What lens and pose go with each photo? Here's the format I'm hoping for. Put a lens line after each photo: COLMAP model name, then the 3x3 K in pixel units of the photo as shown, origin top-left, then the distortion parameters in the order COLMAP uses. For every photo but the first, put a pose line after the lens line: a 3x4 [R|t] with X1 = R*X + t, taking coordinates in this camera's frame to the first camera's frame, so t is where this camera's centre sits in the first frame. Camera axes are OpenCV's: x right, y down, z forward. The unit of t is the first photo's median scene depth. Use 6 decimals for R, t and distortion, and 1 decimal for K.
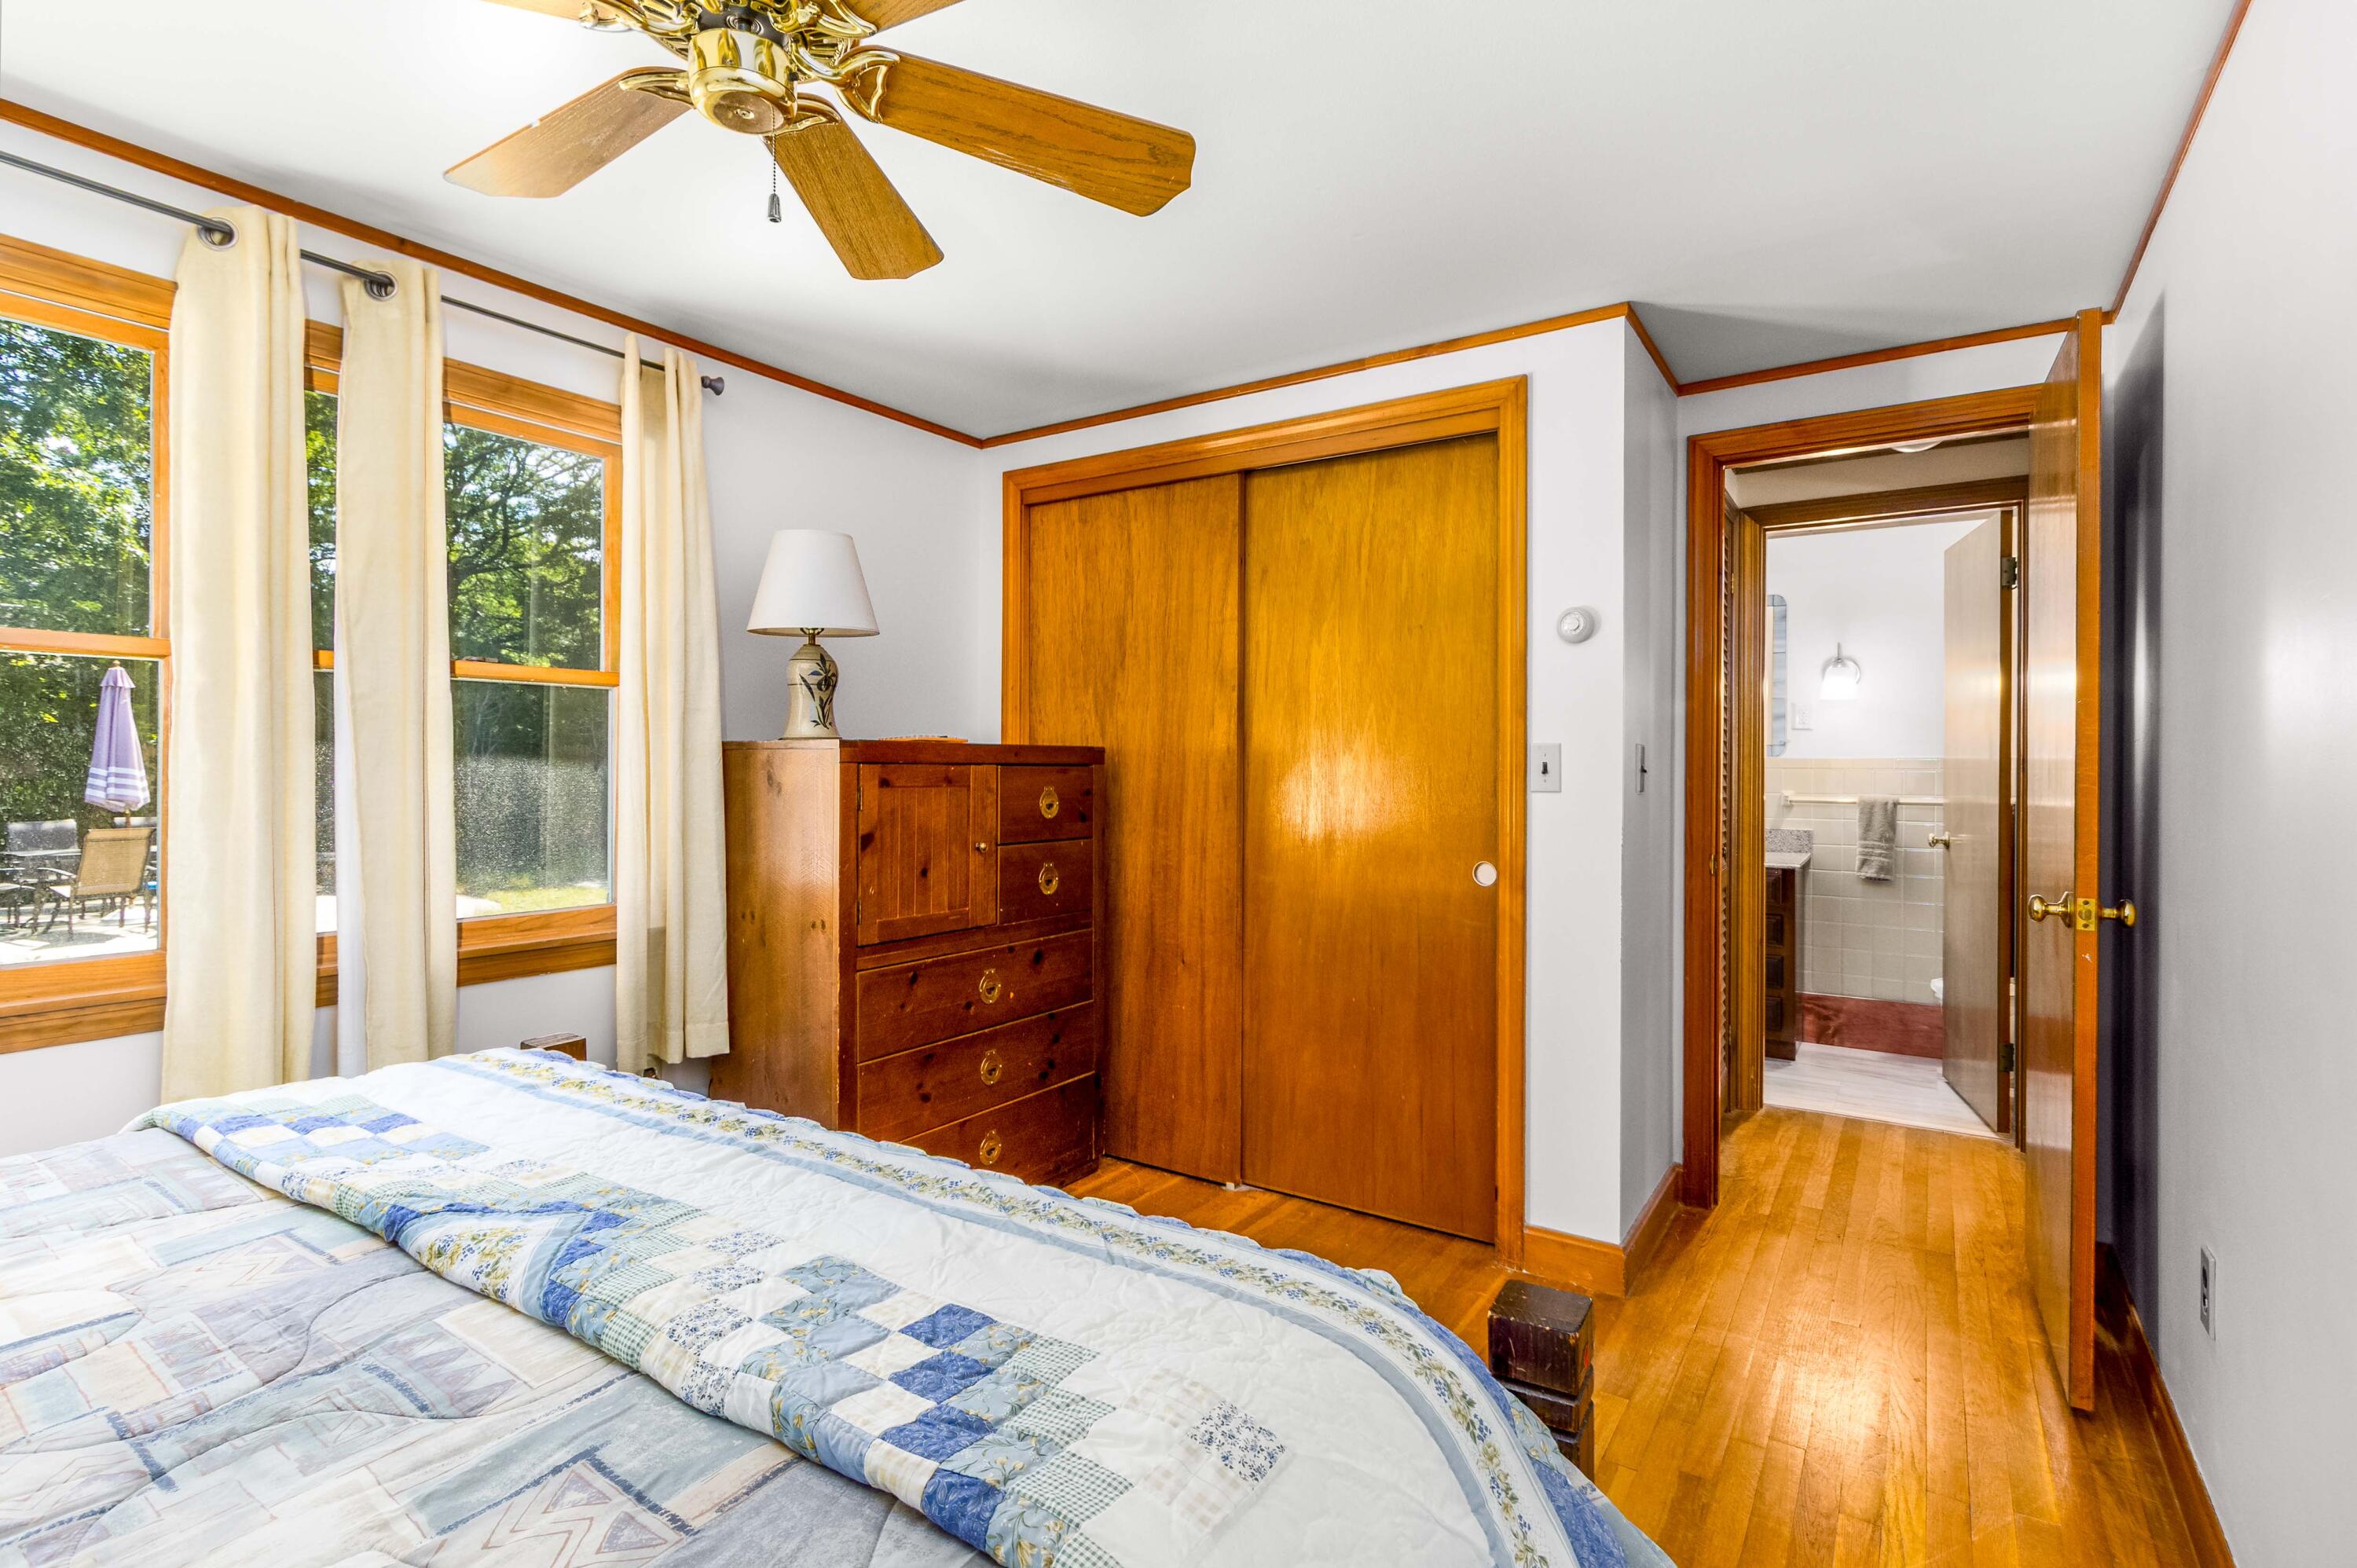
lens RADIAL K [[1108.3, 0, 1174.3], [0, 1108.3, 771.9], [0, 0, 1]] dist [0.002716, 0.000296]
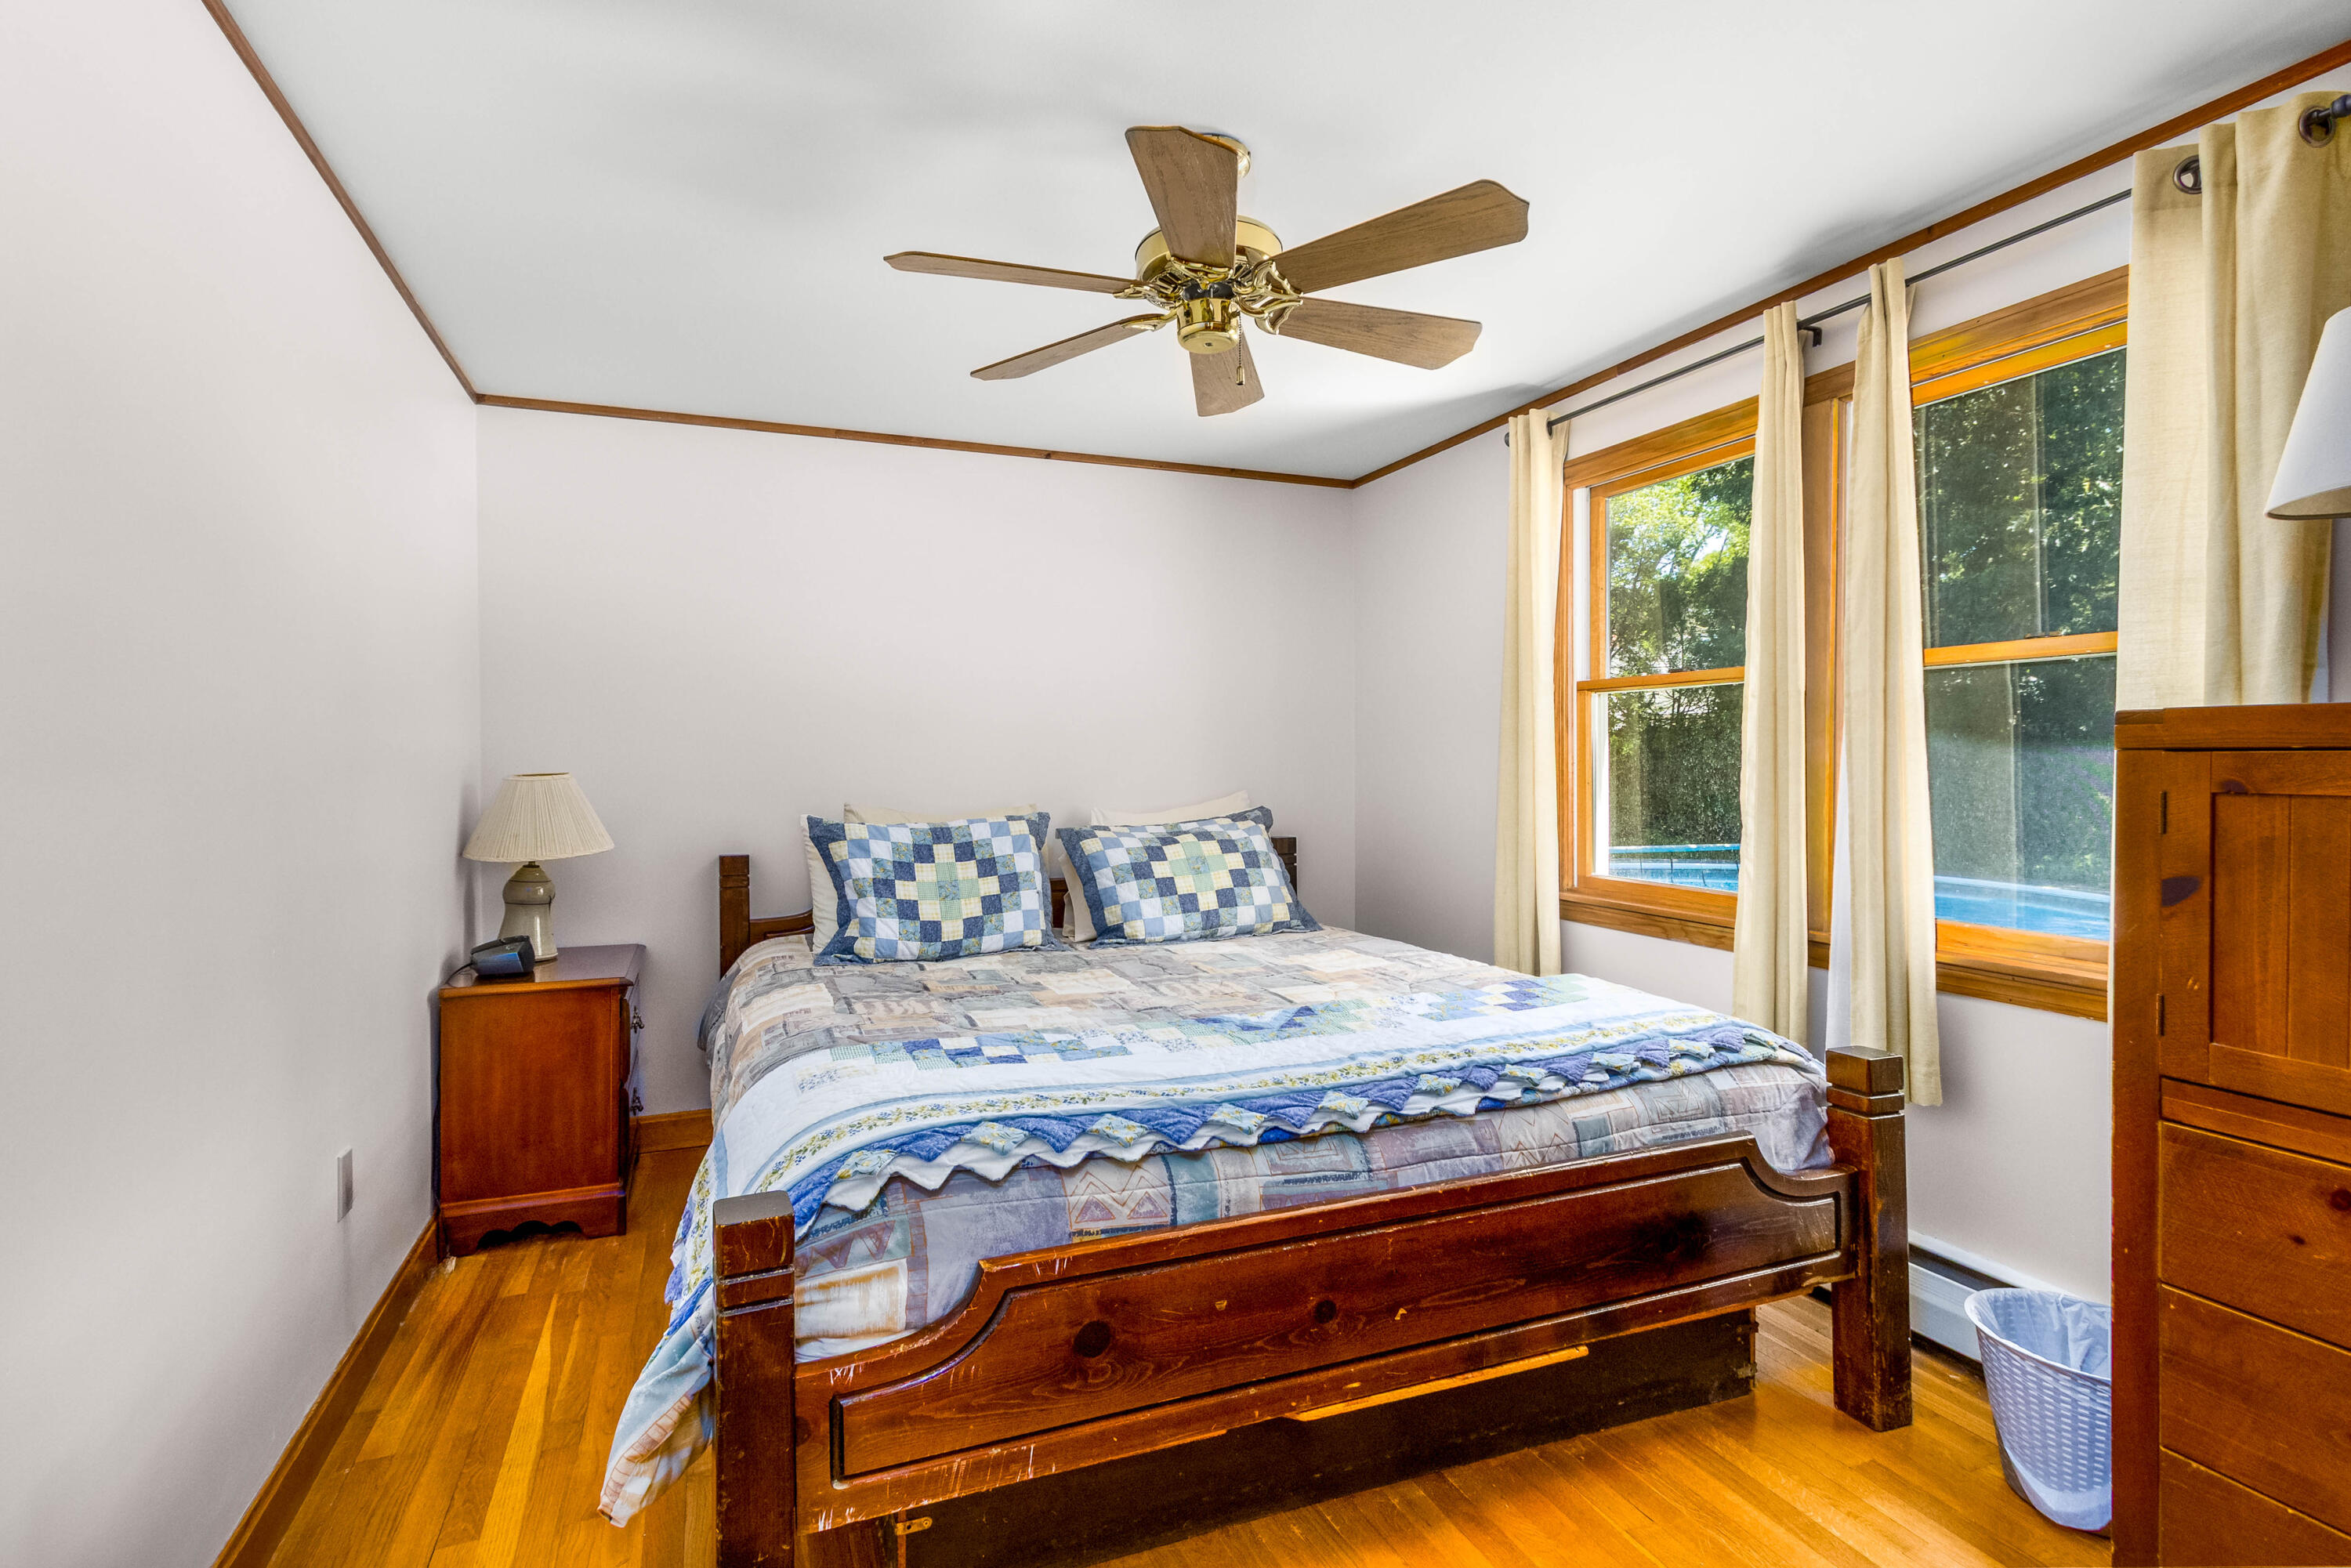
lens RADIAL K [[1105.5, 0, 1171.3], [0, 1105.5, 771.9], [0, 0, 1]] dist [0.002716, 0.000296]
pose [[-0.551323, 0.004649, -0.834279, 0.509100], [-0.006704, 0.999928, 0.010003, 0.001843], [0.834265, 0.011108, -0.551252, 0.985837]]
